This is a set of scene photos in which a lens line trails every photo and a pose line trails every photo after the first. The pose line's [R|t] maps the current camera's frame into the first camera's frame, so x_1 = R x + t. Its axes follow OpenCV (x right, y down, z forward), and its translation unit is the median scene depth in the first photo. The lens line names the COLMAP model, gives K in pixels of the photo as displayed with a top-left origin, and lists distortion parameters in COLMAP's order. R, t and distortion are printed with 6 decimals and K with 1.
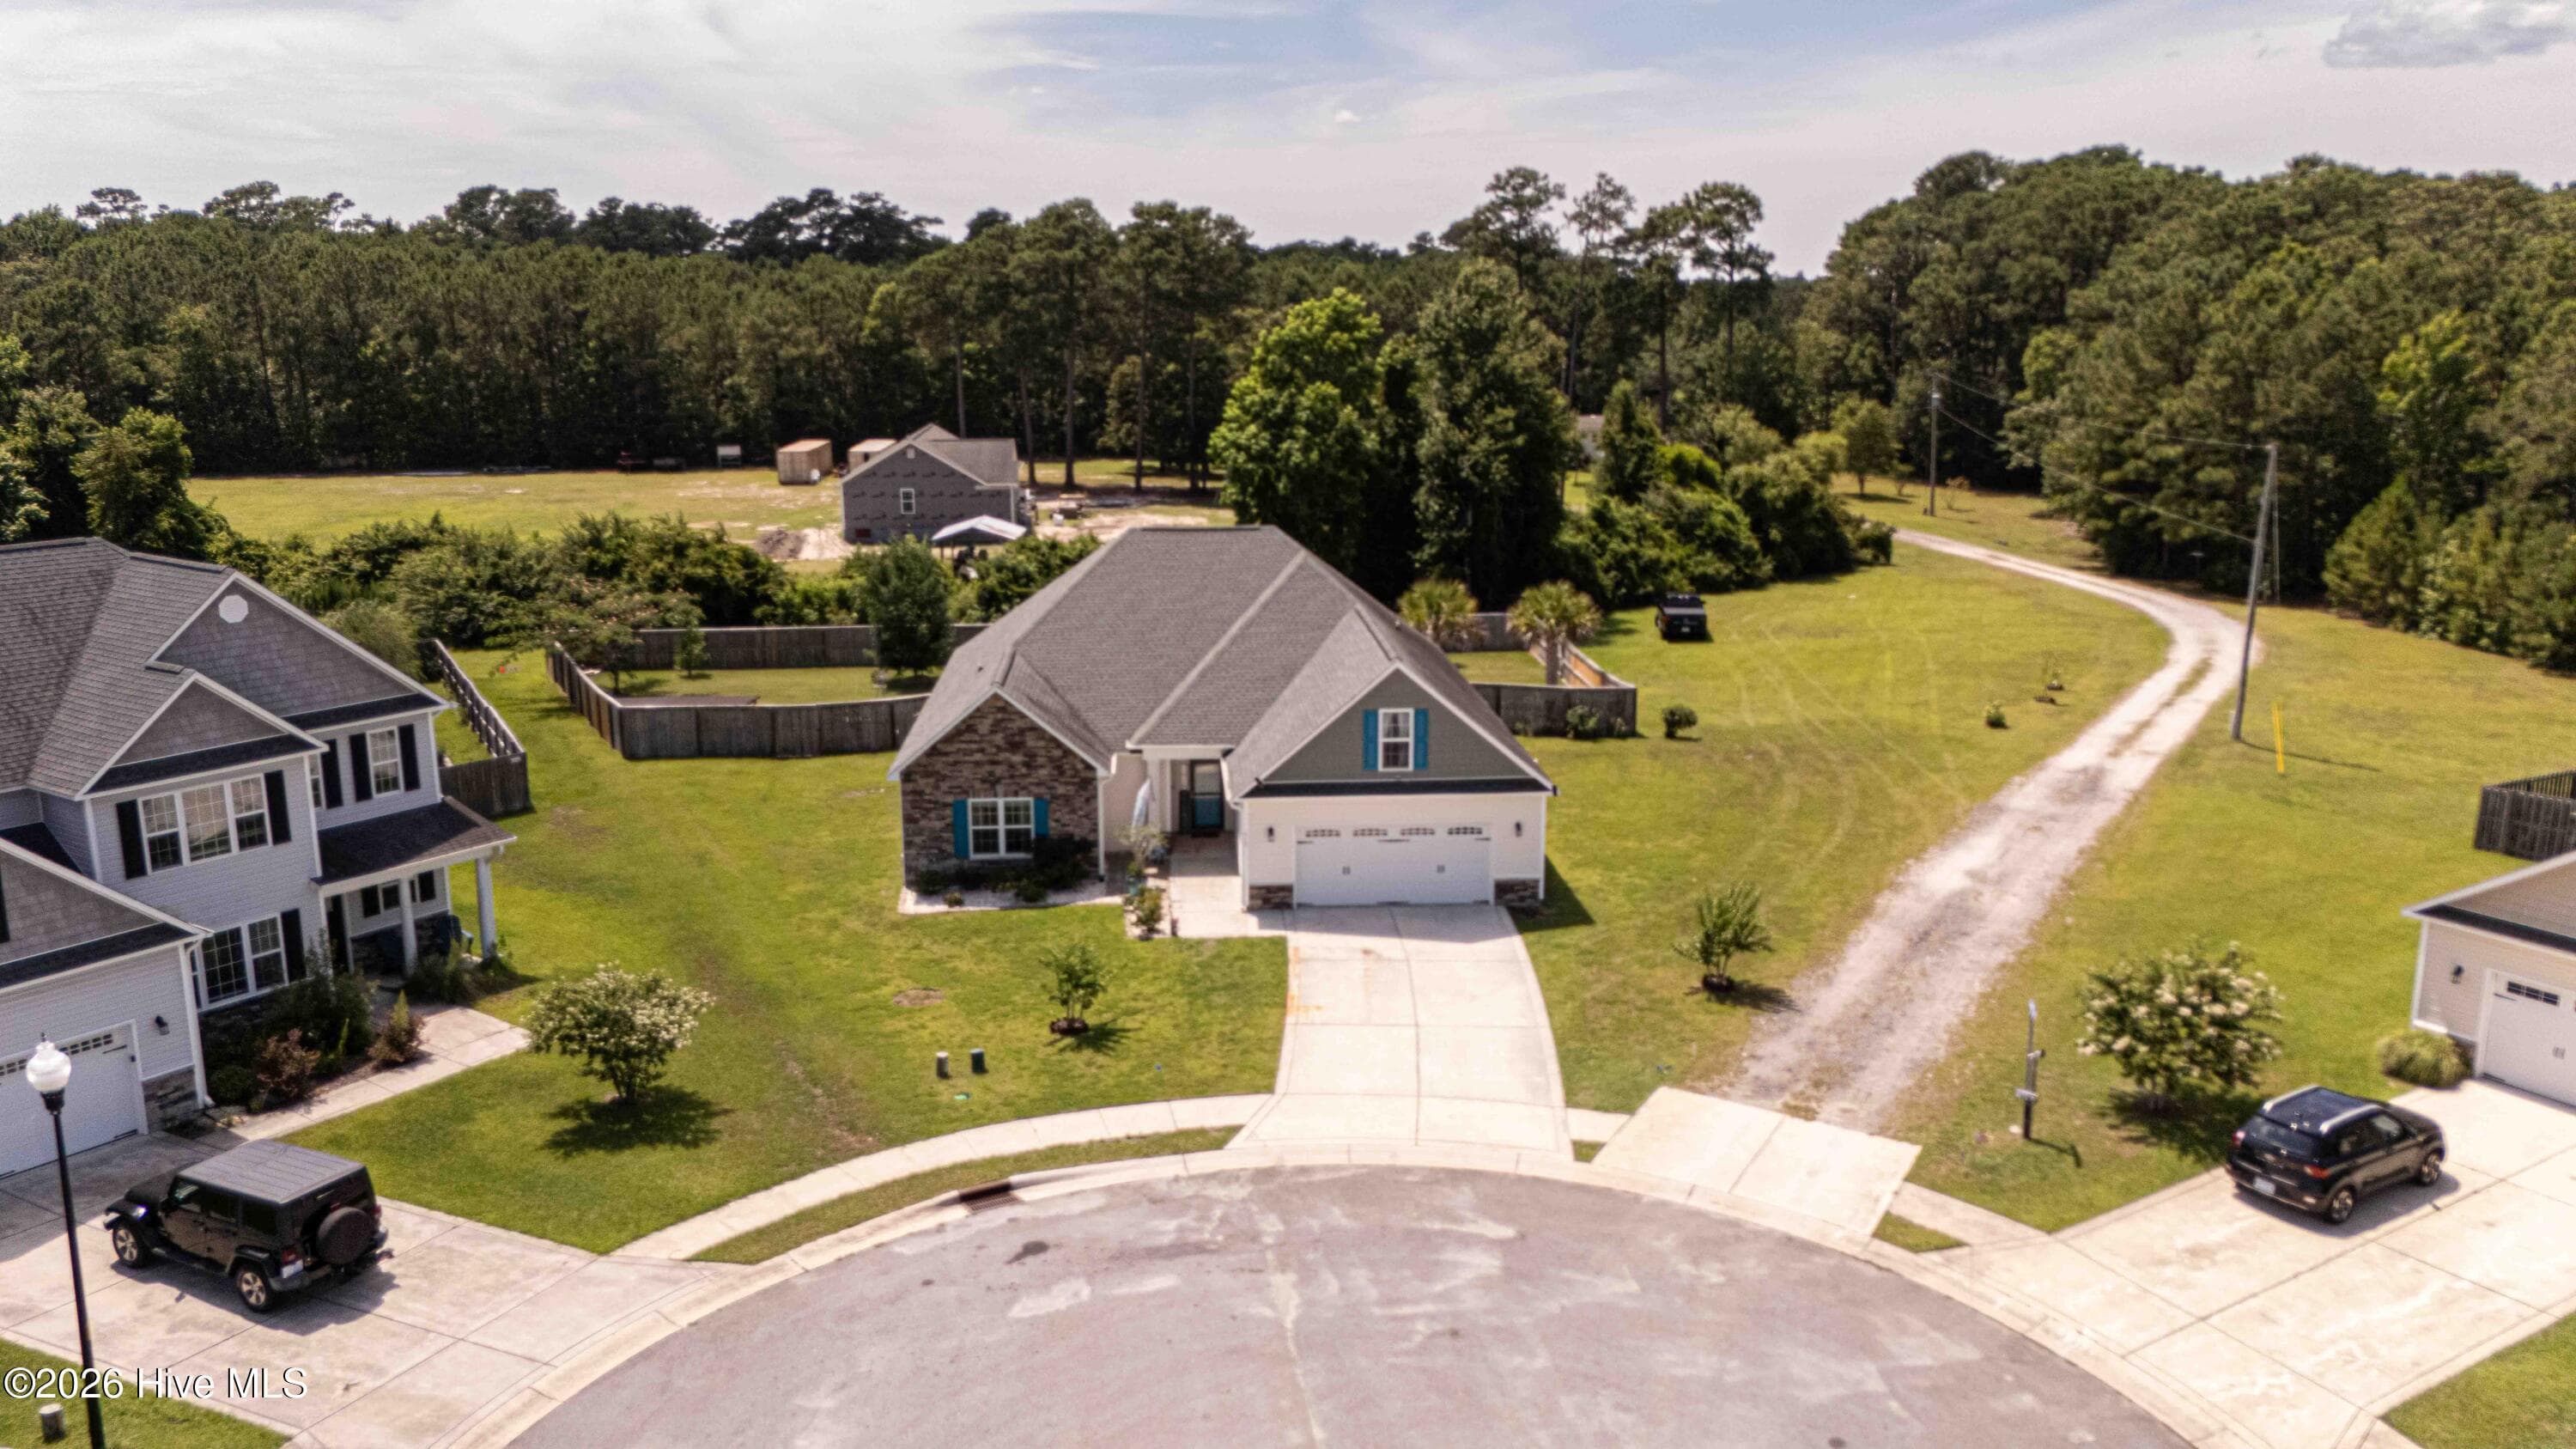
lens RADIAL K [[1846.5, 0, 1277.2], [0, 1846.5, 714.3], [0, 0, 1]] dist [0.023126, 0.002540]
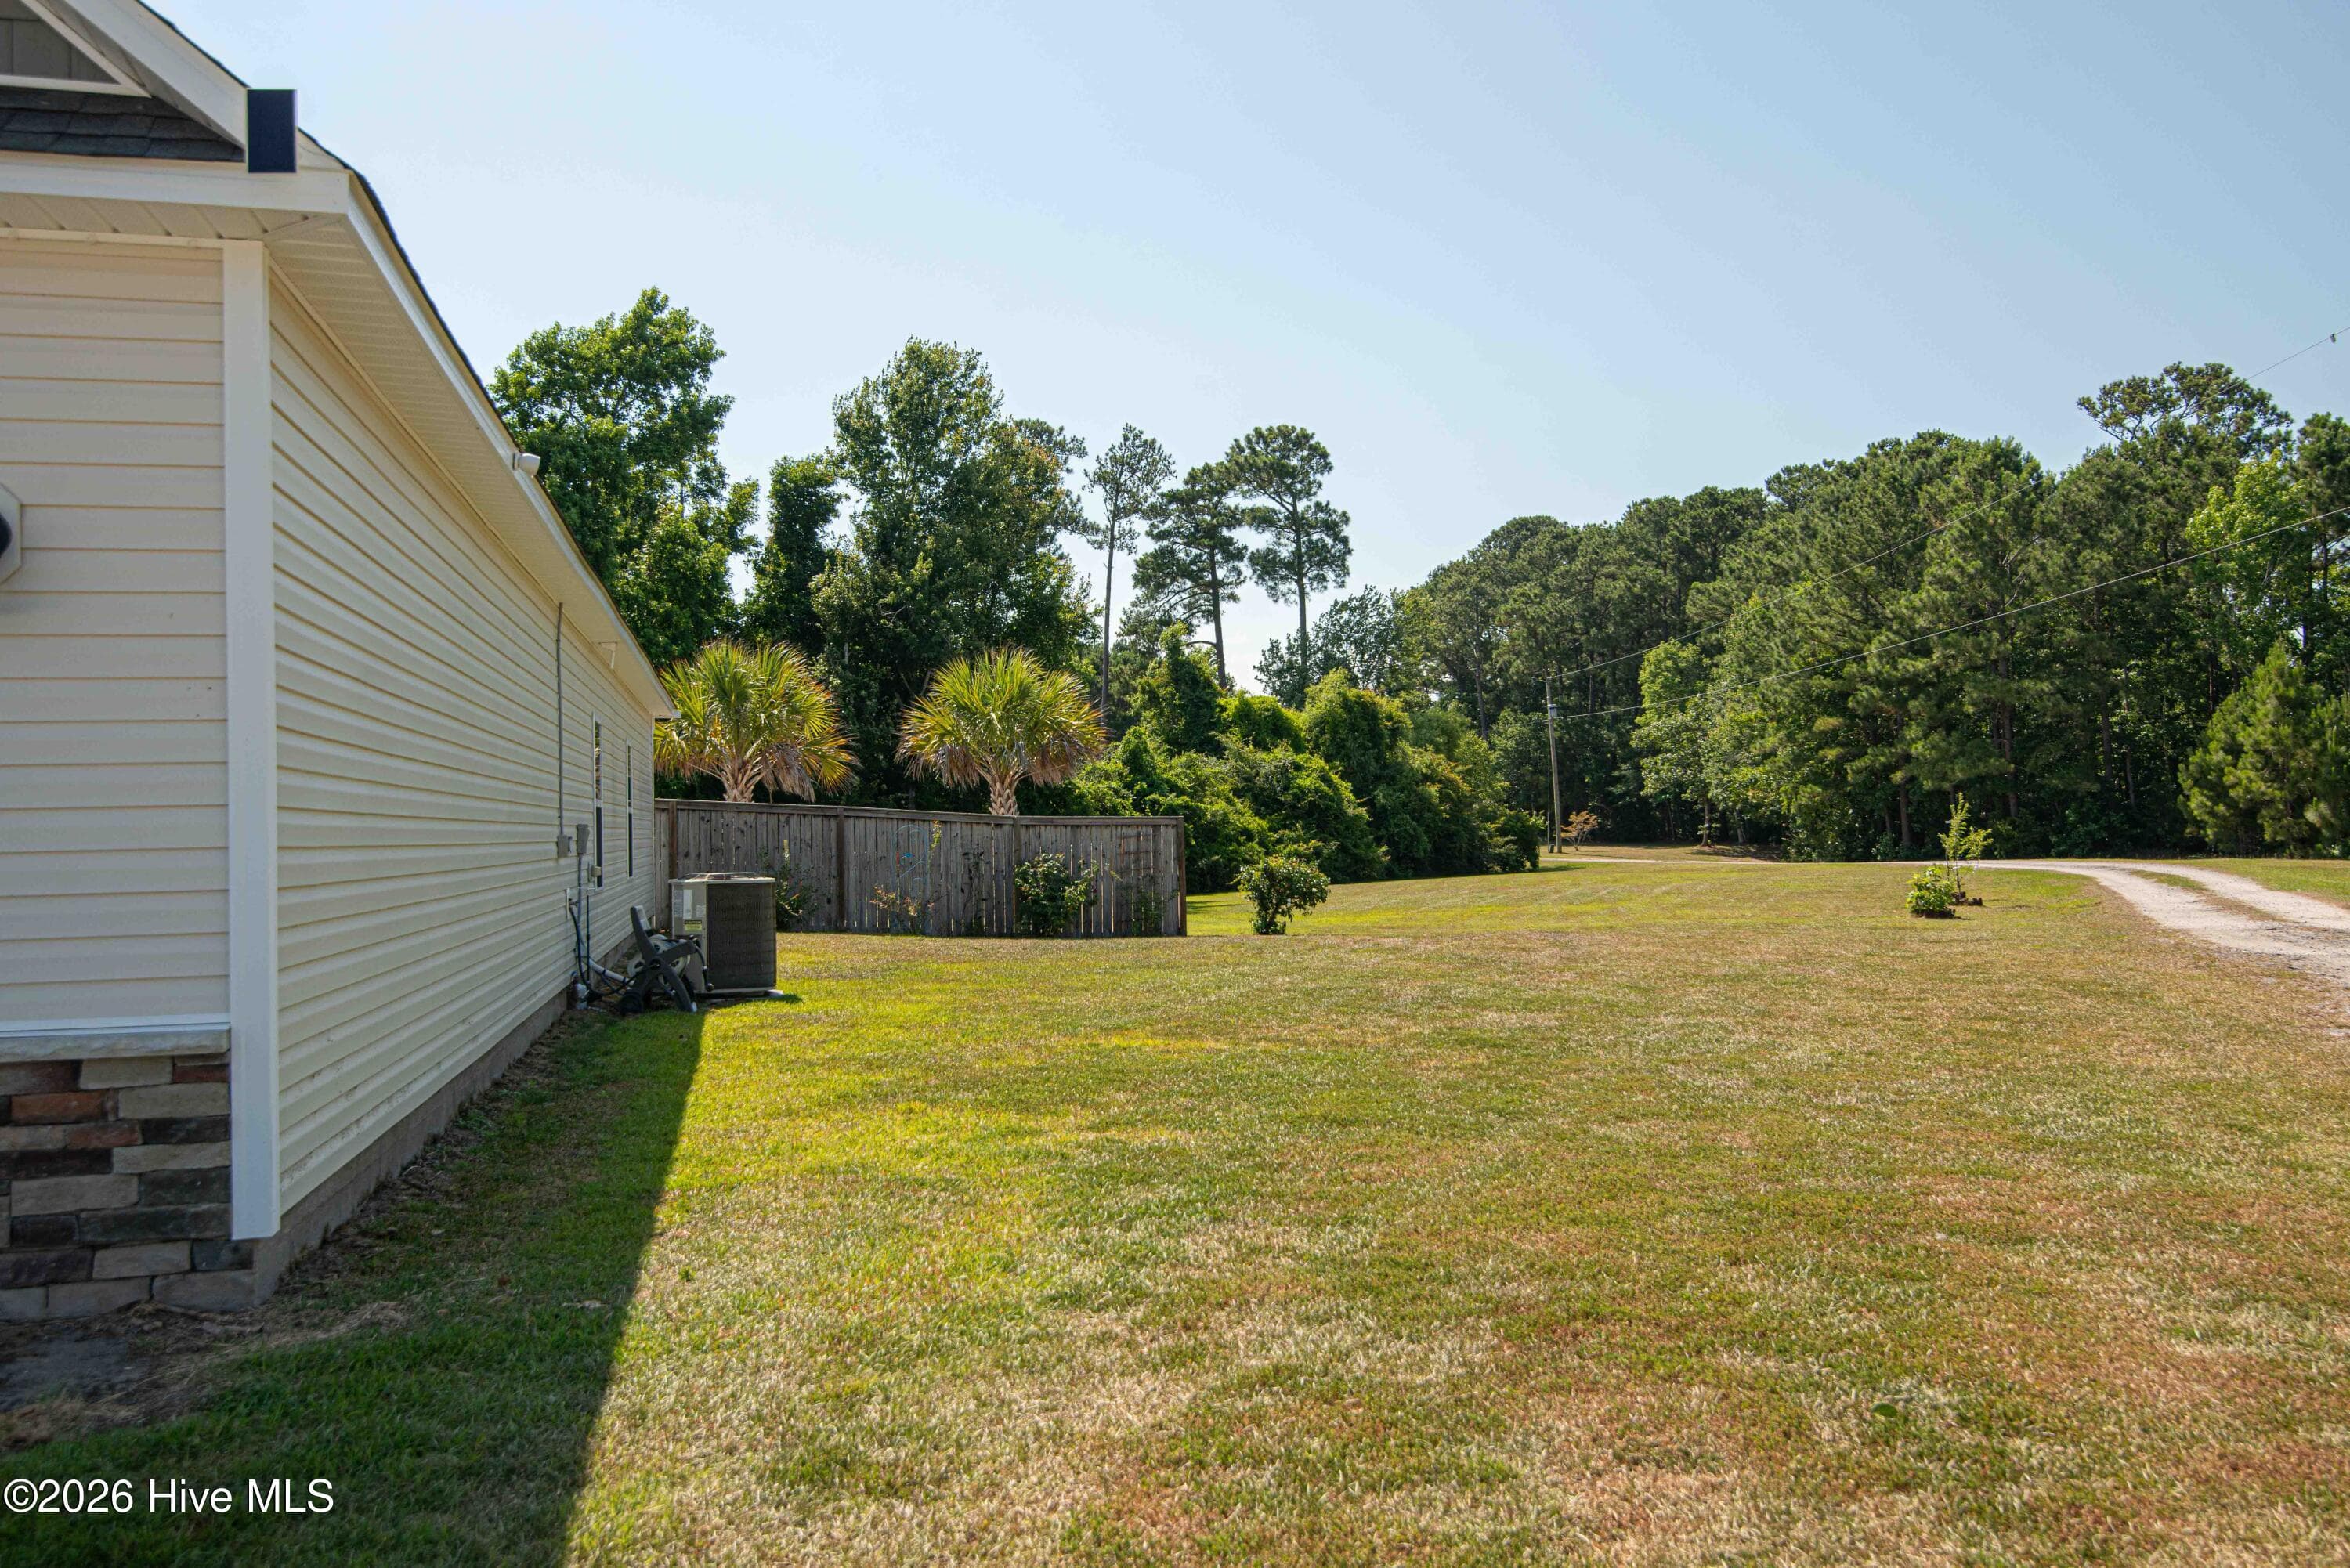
lens RADIAL K [[1767.6, 0, 1178.8], [0, 1767.6, 769.8], [0, 0, 1]] dist [0.001280, -0.008079]
pose [[0.984672, -0.008136, 0.174224, 0.171943], [0.051073, 0.968576, -0.243419, 0.099222], [-0.166769, 0.248586, 0.954145, 0.848865]]
